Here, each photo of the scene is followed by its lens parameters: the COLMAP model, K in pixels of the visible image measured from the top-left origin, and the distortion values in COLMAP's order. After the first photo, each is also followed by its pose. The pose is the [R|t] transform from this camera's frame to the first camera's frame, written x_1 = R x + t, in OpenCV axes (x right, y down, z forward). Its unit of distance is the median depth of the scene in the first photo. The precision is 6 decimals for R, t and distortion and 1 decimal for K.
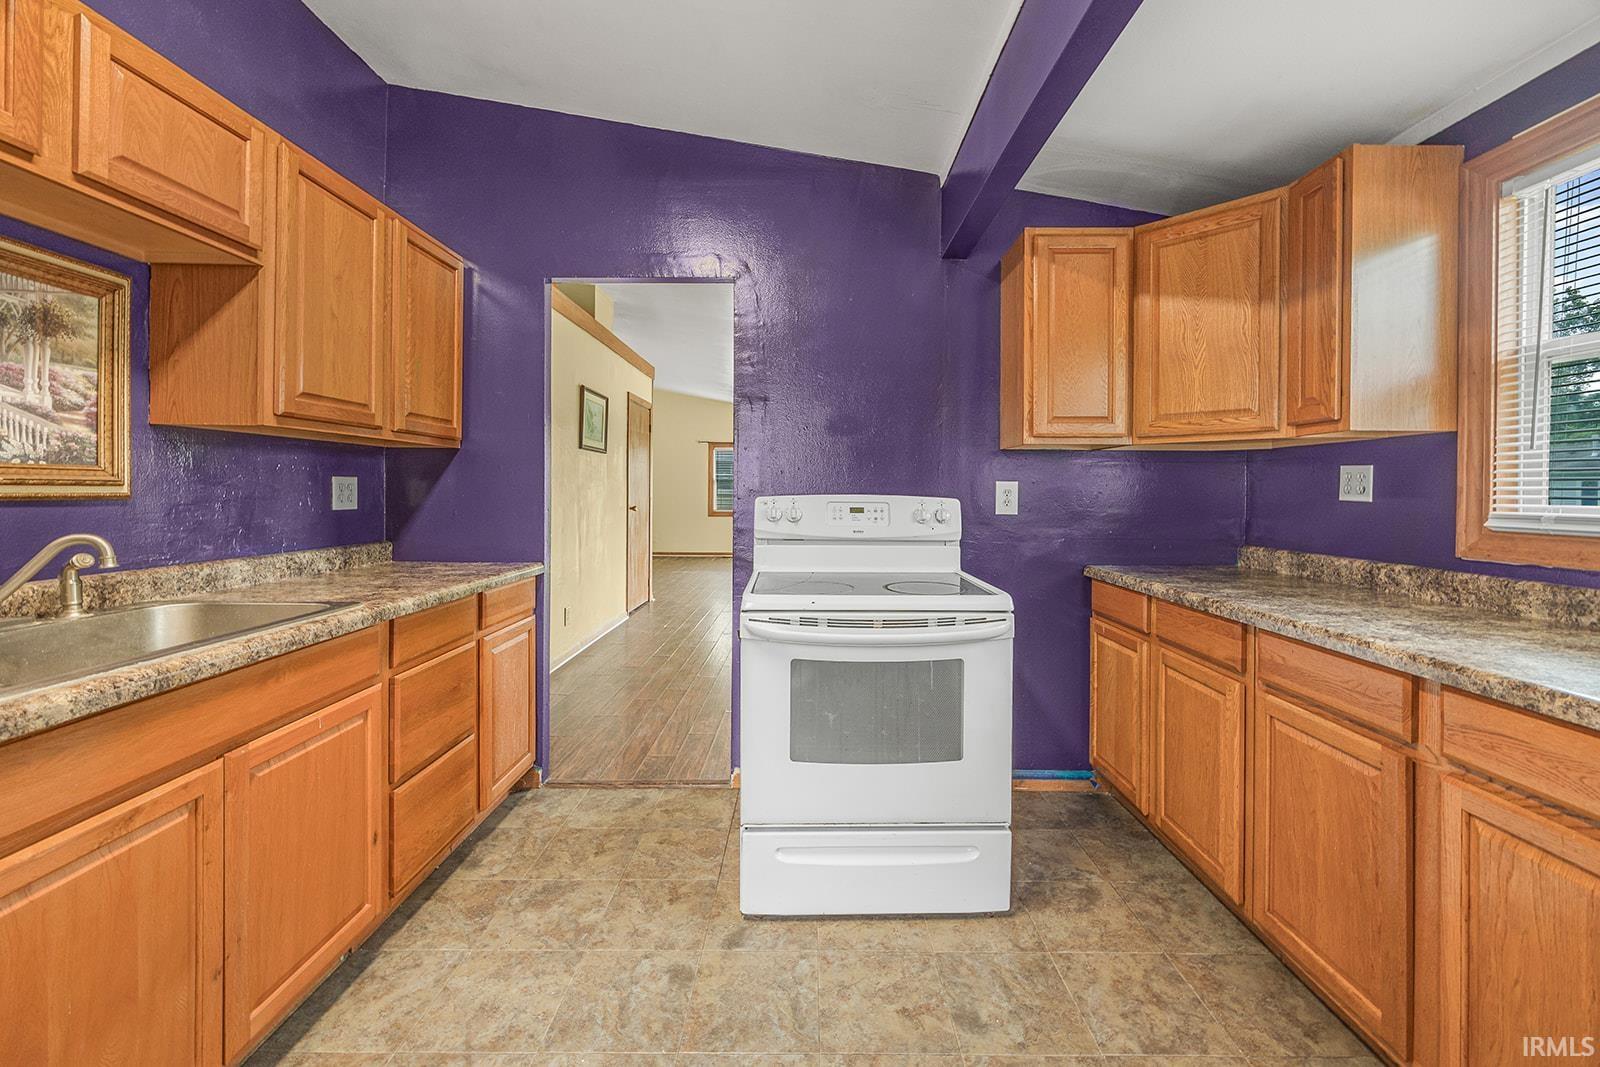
lens RADIAL K [[629.5, 0, 806.3], [0, 629.5, 491.6], [0, 0, 1]] dist [-0.000647, 0.000004]
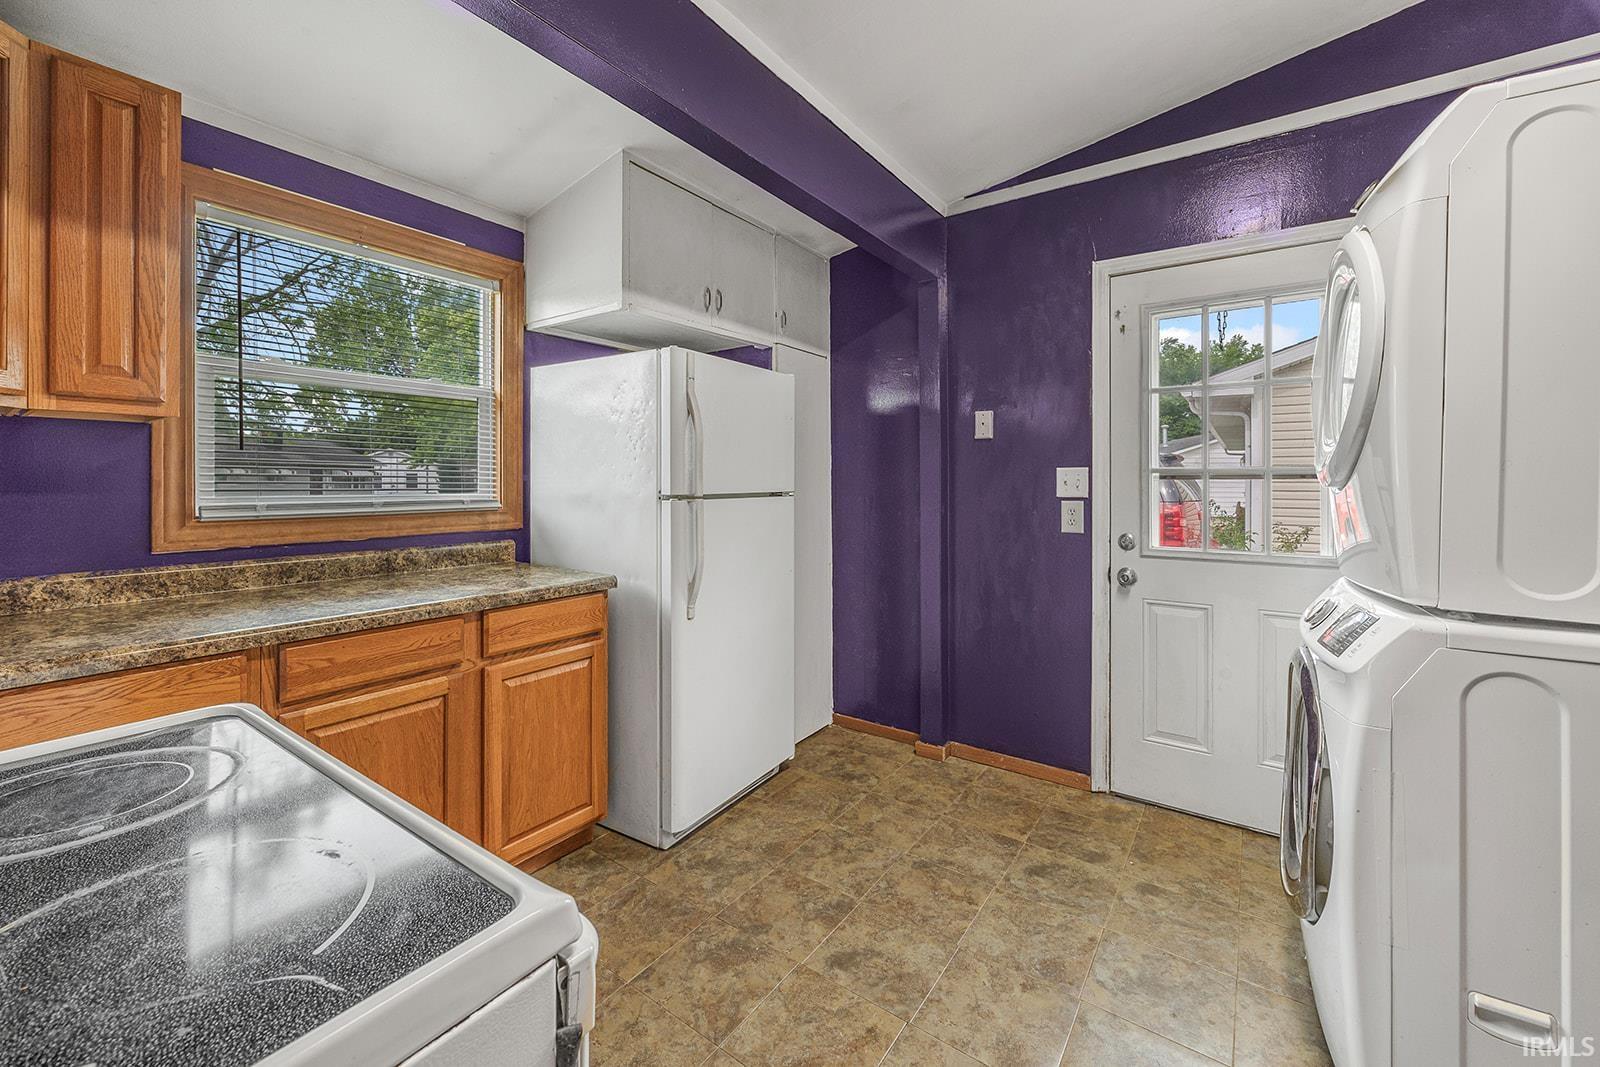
lens RADIAL K [[643.4, 0, 792.8], [0, 643.4, 477.0], [0, 0, 1]] dist [-0.001770, 0.000005]
pose [[-0.809892, -0.004606, 0.586561, -0.346018], [-0.006456, 0.999979, -0.001063, -0.018129], [-0.586543, -0.004648, -0.809905, 1.182753]]
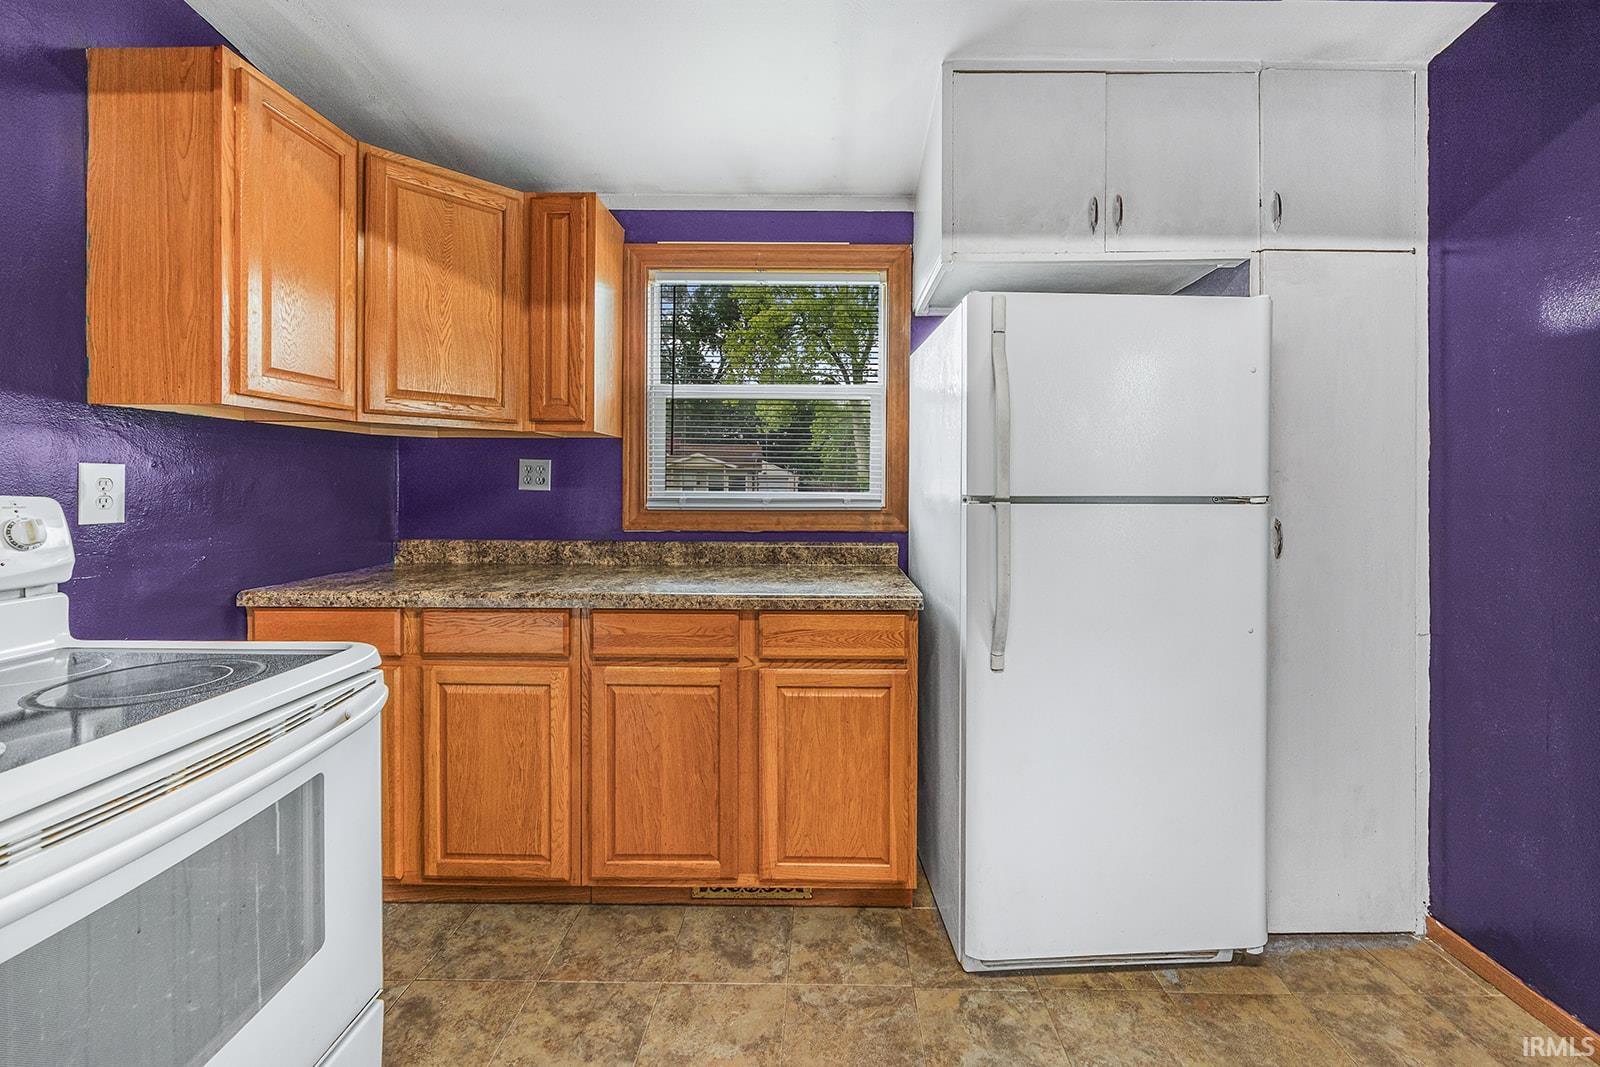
lens RADIAL K [[637.1, 0, 819.2], [0, 637.1, 487.2], [0, 0, 1]] dist [-0.002092, -0.000055]
pose [[0.009283, -0.009038, 0.999916, -0.333793], [-0.003554, 0.999953, 0.009072, -0.003855], [-0.999951, -0.003637, 0.009251, 0.541257]]
